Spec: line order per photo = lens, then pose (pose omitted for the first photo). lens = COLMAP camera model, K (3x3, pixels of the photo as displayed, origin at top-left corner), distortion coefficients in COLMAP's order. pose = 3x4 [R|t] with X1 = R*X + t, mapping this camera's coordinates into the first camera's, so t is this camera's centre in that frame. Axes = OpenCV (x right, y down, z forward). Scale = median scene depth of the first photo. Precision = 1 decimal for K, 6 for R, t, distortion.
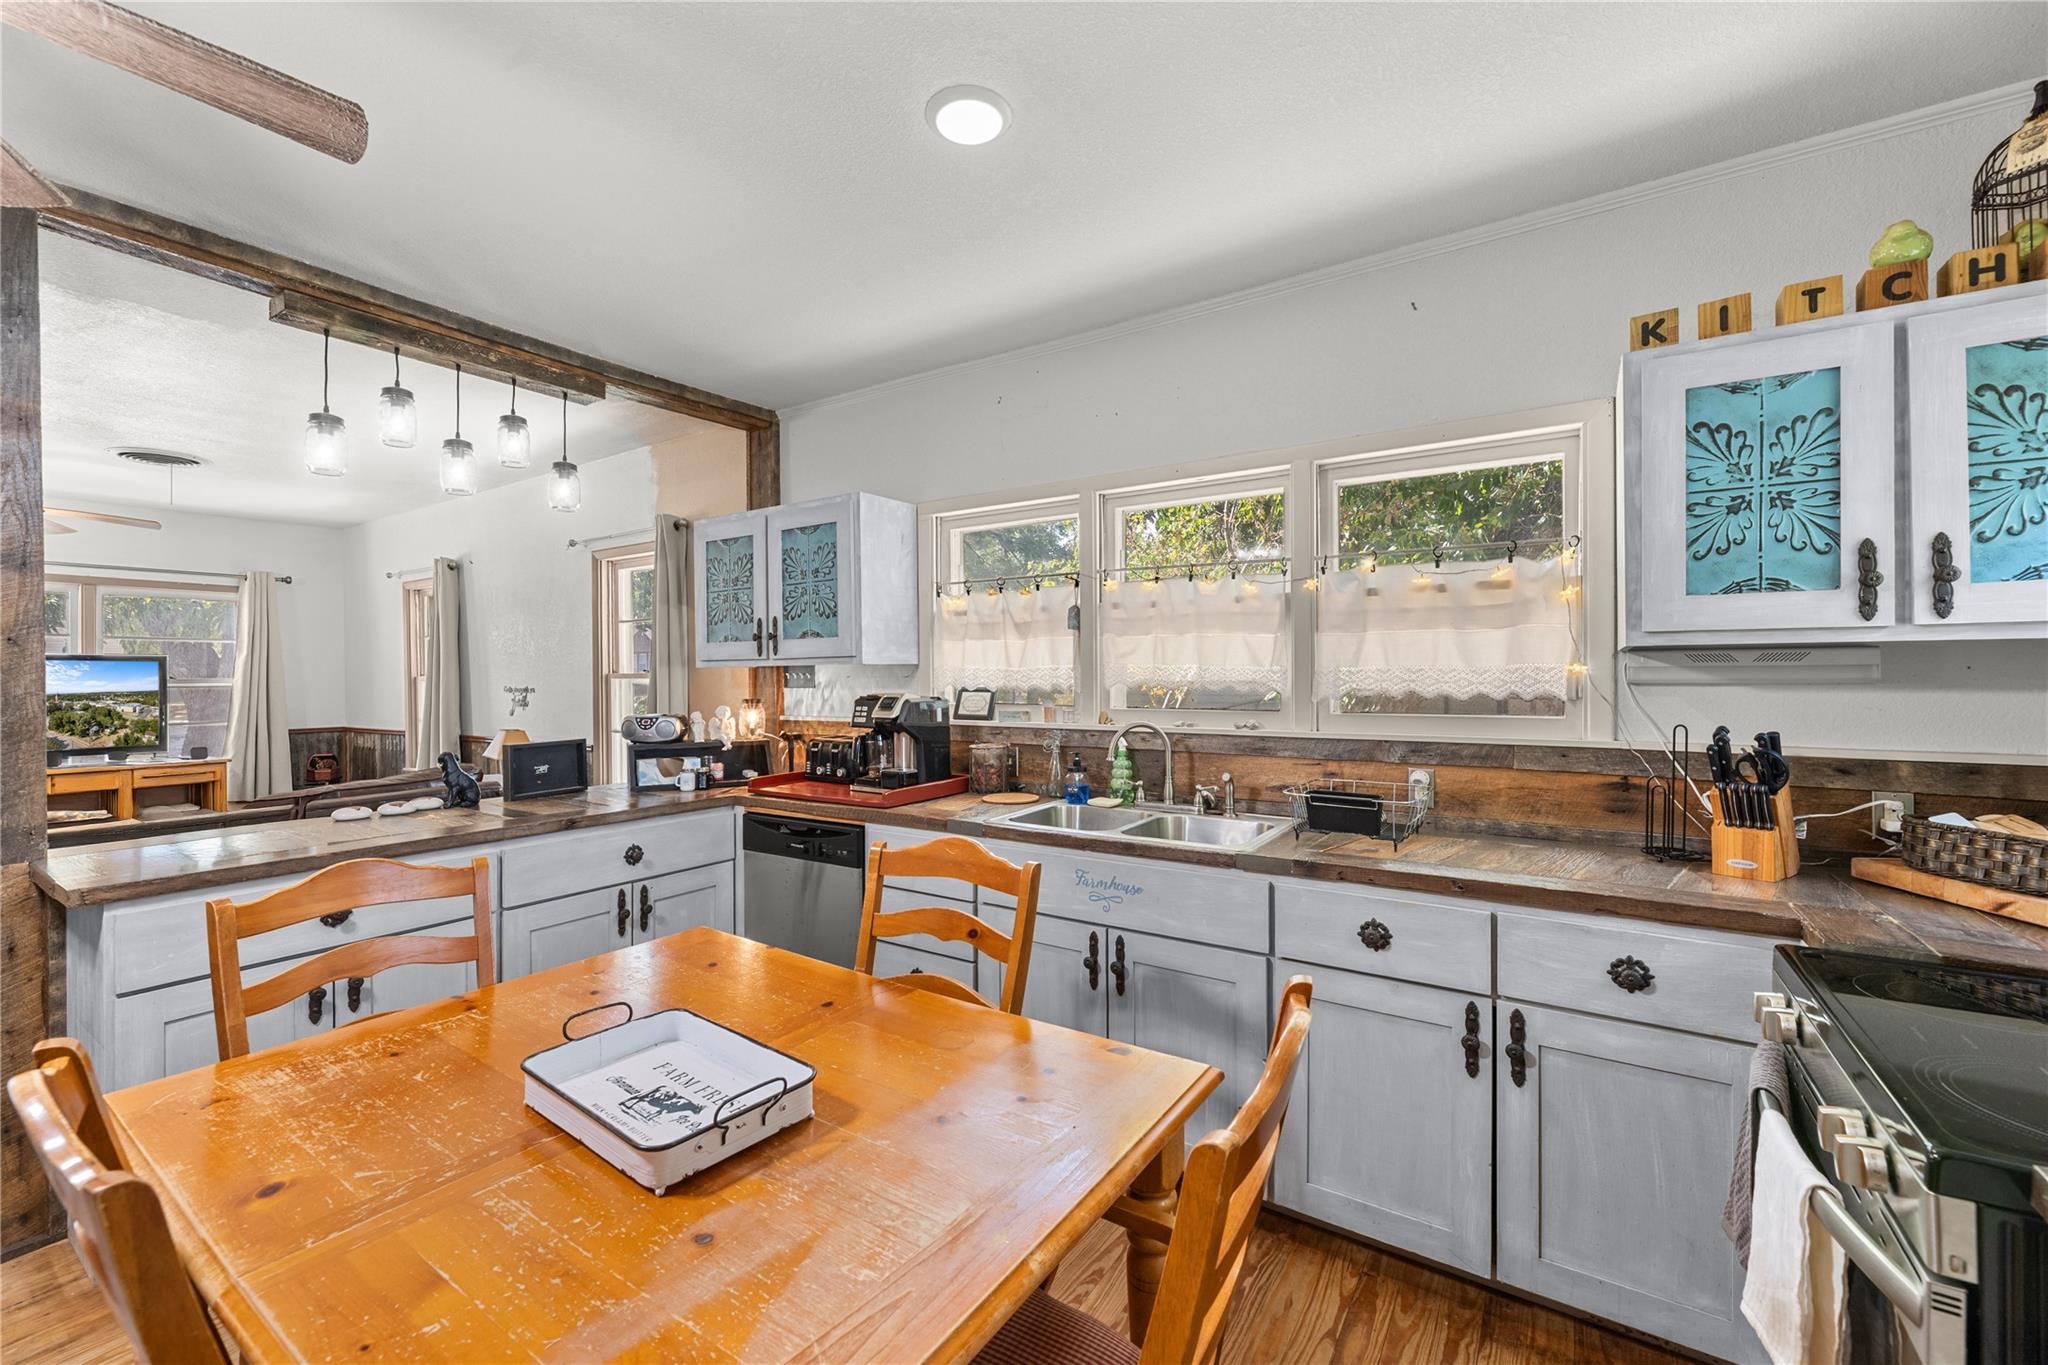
lens RADIAL K [[835.0, 0, 1020.5], [0, 835.0, 683.4], [0, 0, 1]] dist [0.001180, 0.000827]
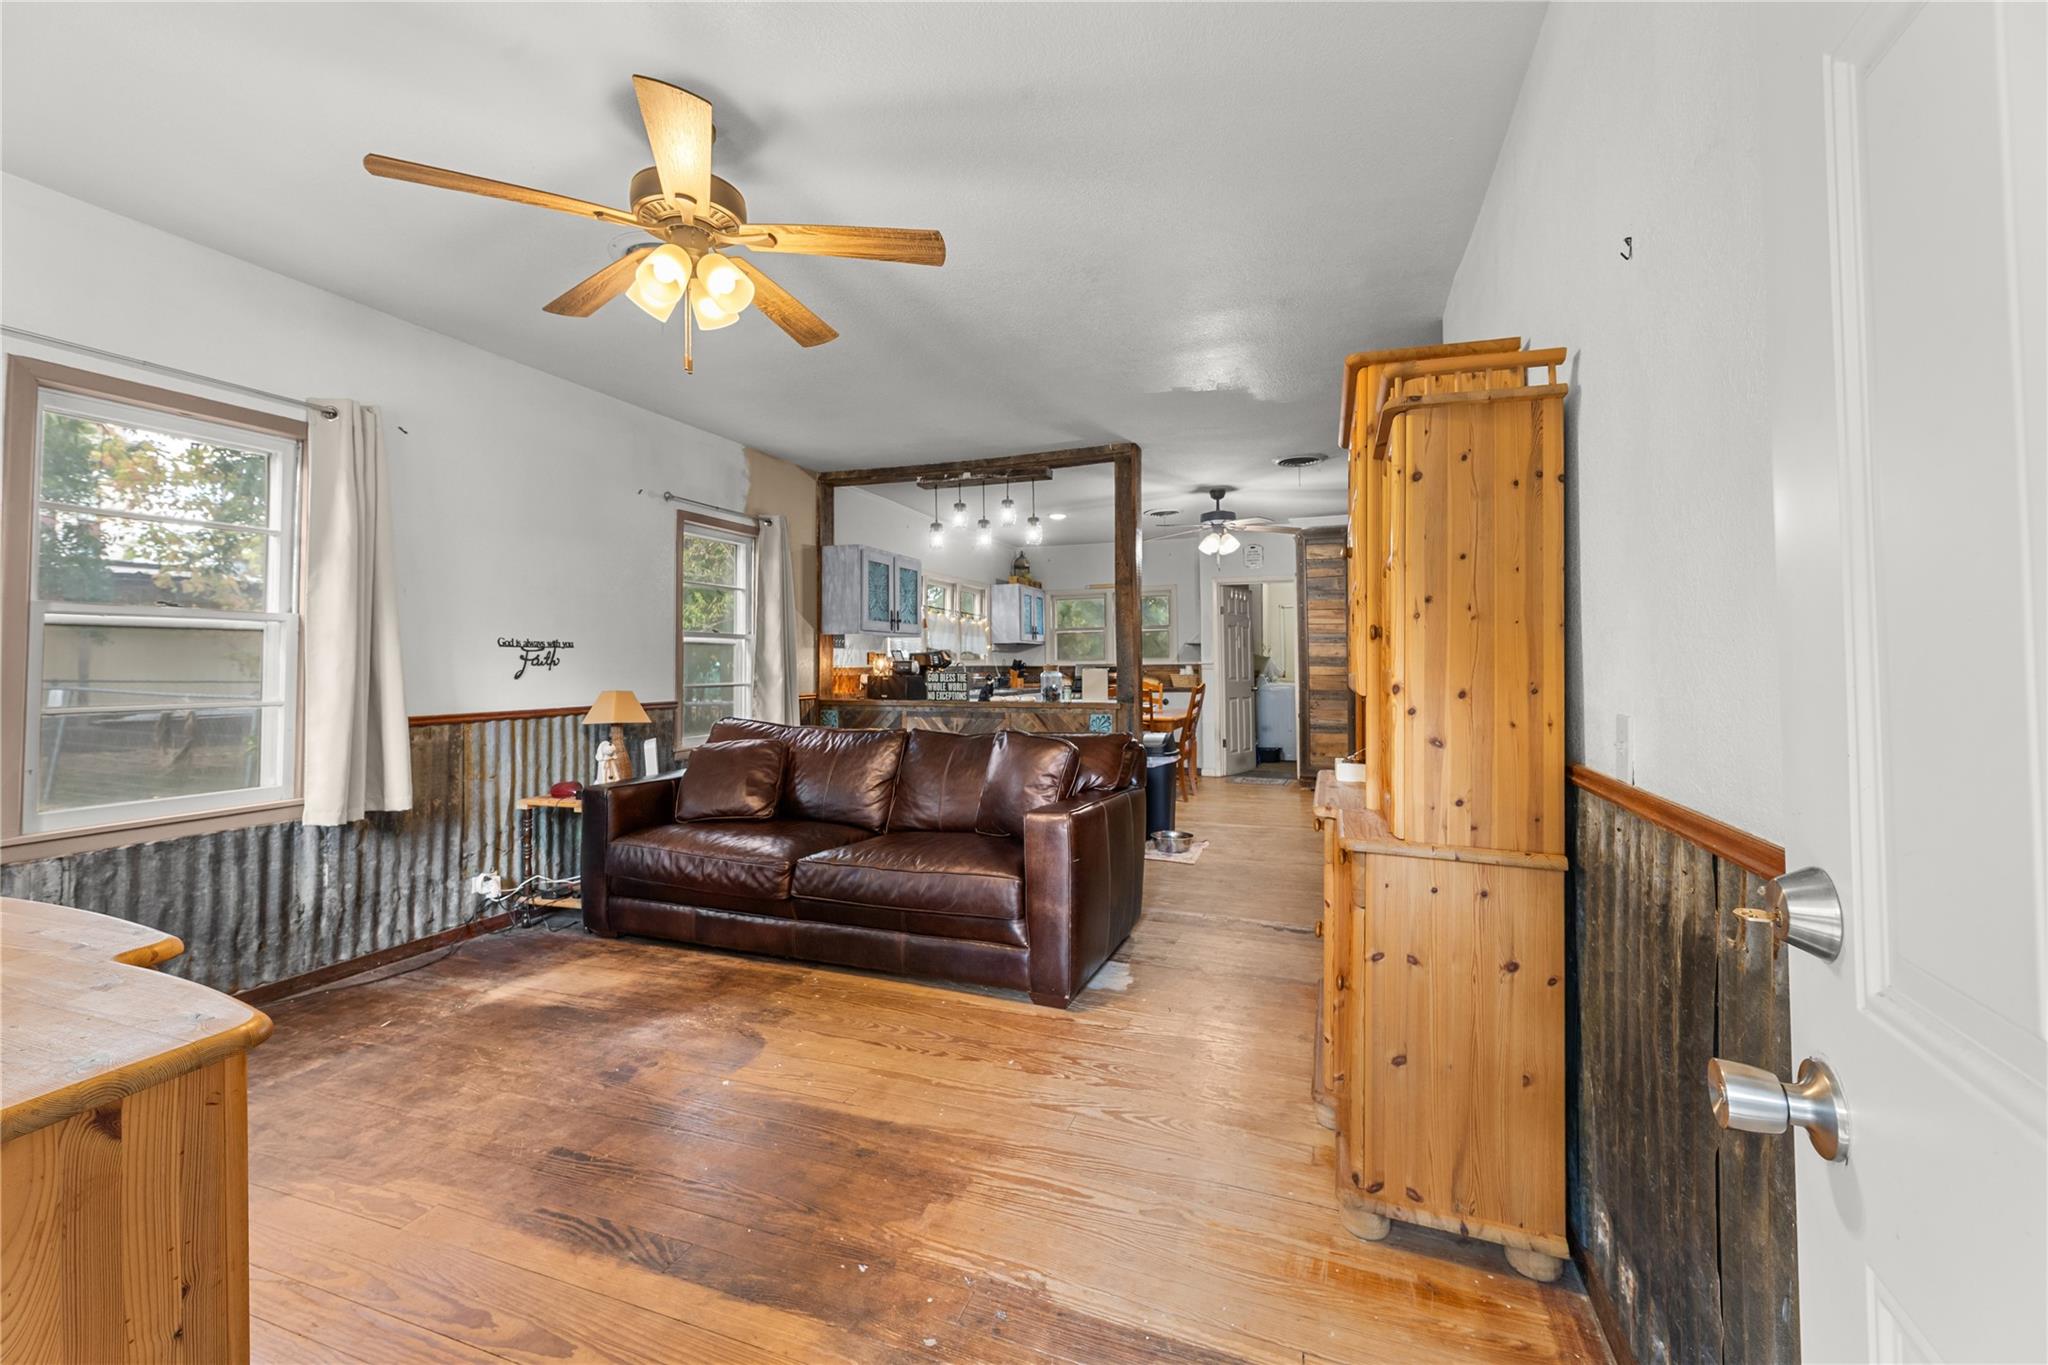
lens RADIAL K [[835.0, 0, 1024.7], [0, 835.0, 650.6], [0, 0, 1]] dist [0.001180, 0.000827]
pose [[-0.237467, 0.021361, 0.971161, -2.799729], [0.012931, 0.999739, -0.018828, 0.065519], [-0.971309, 0.008087, -0.237682, 1.466238]]
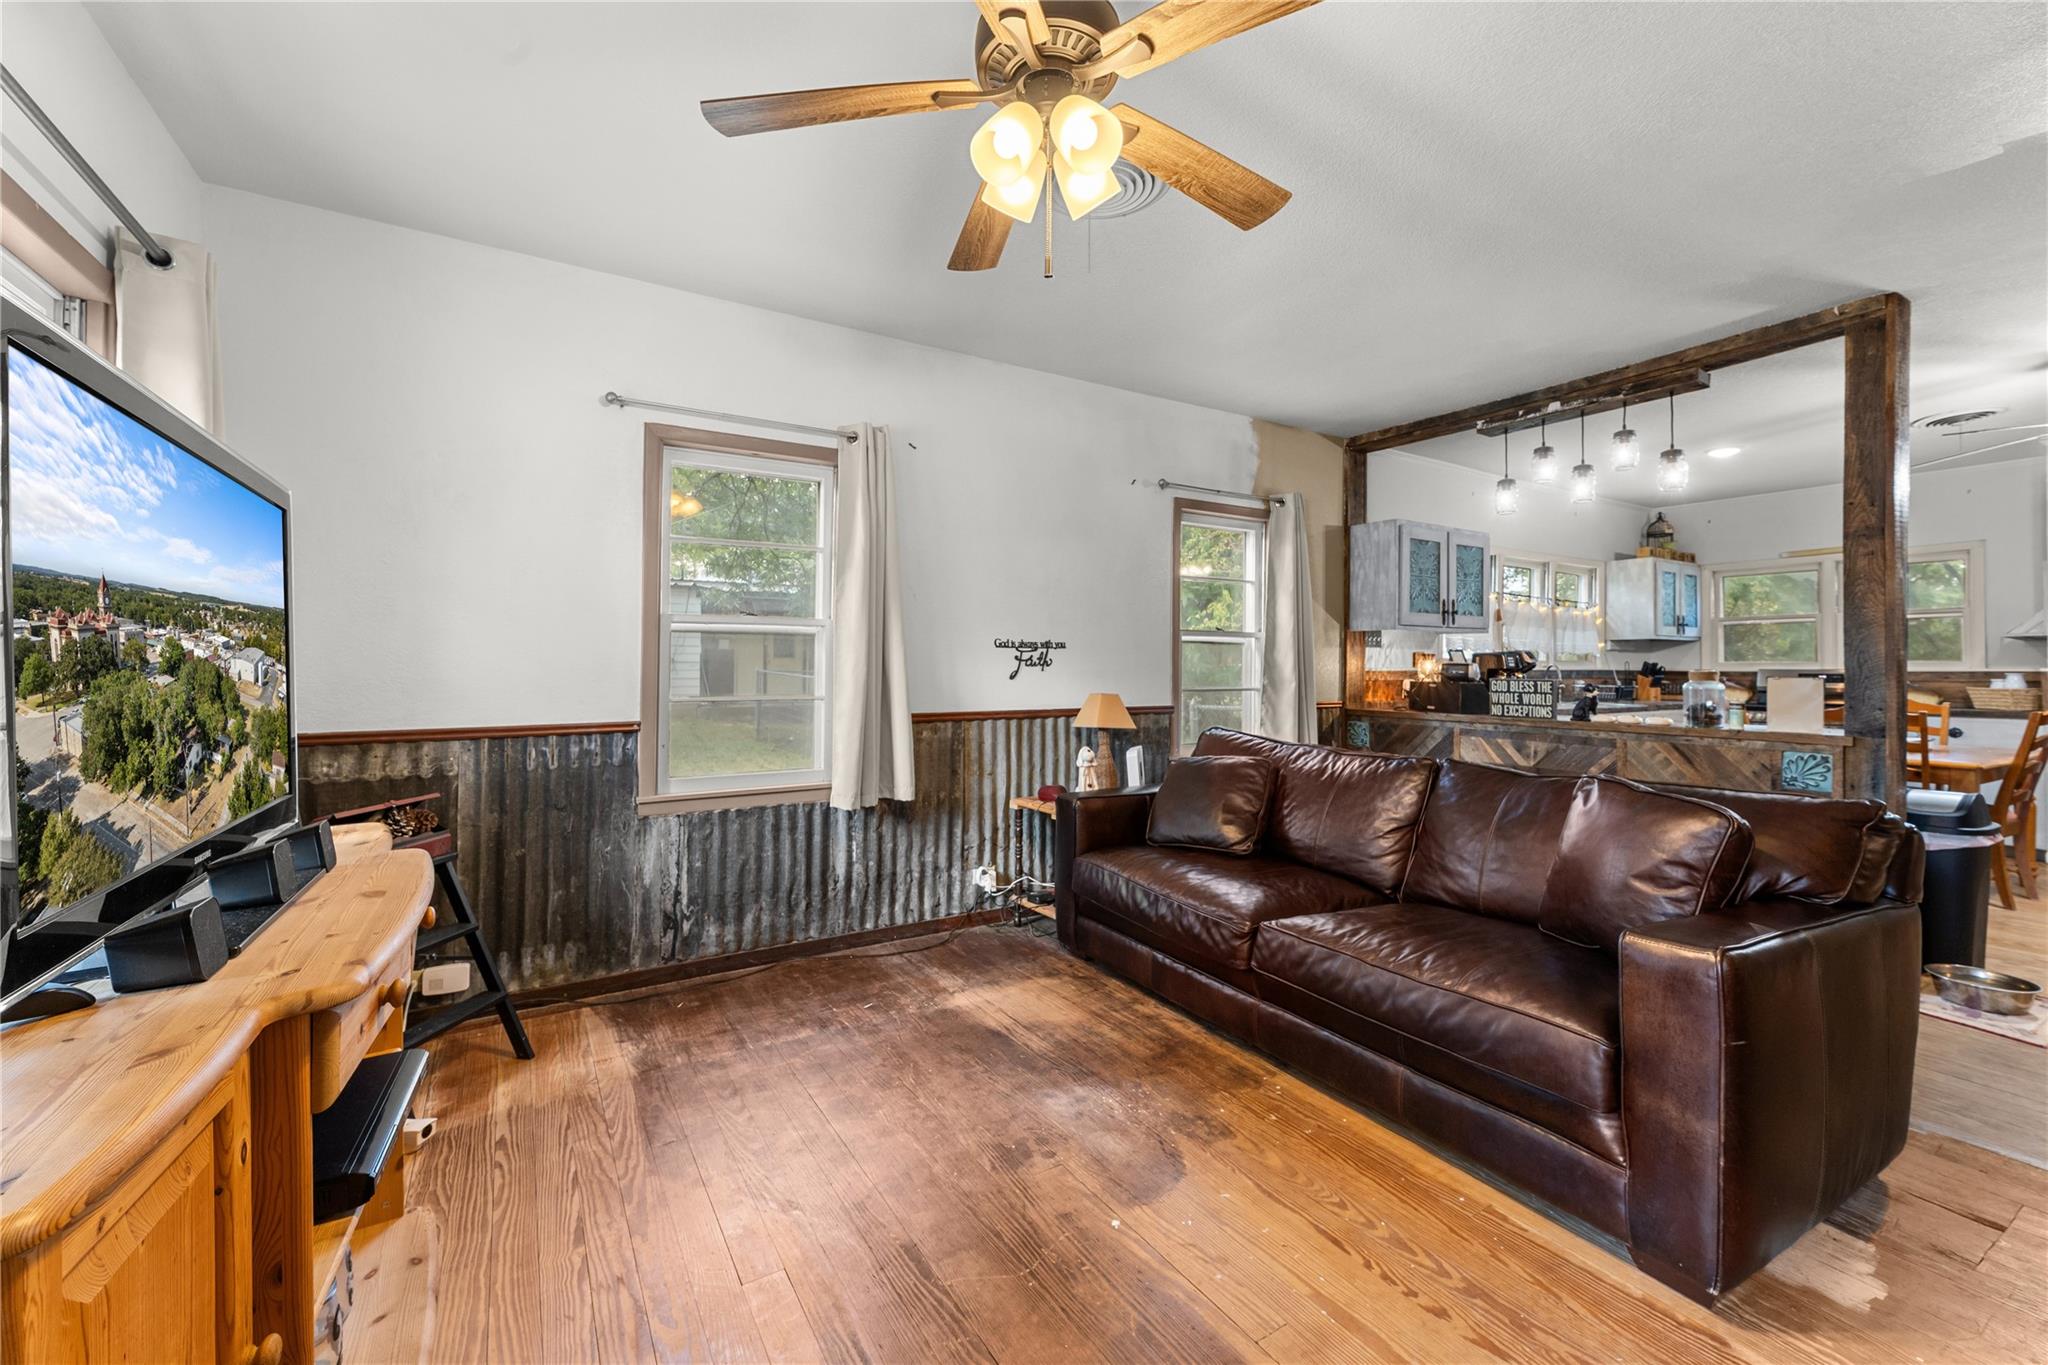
lens RADIAL K [[835.0, 0, 1009.5], [0, 835.0, 664.4], [0, 0, 1]] dist [0.001180, 0.000827]
pose [[0.419139, 0.006052, 0.907902, -2.517714], [0.000929, 0.999974, -0.007095, 0.060263], [-0.907922, 0.003818, 0.419122, 1.368024]]
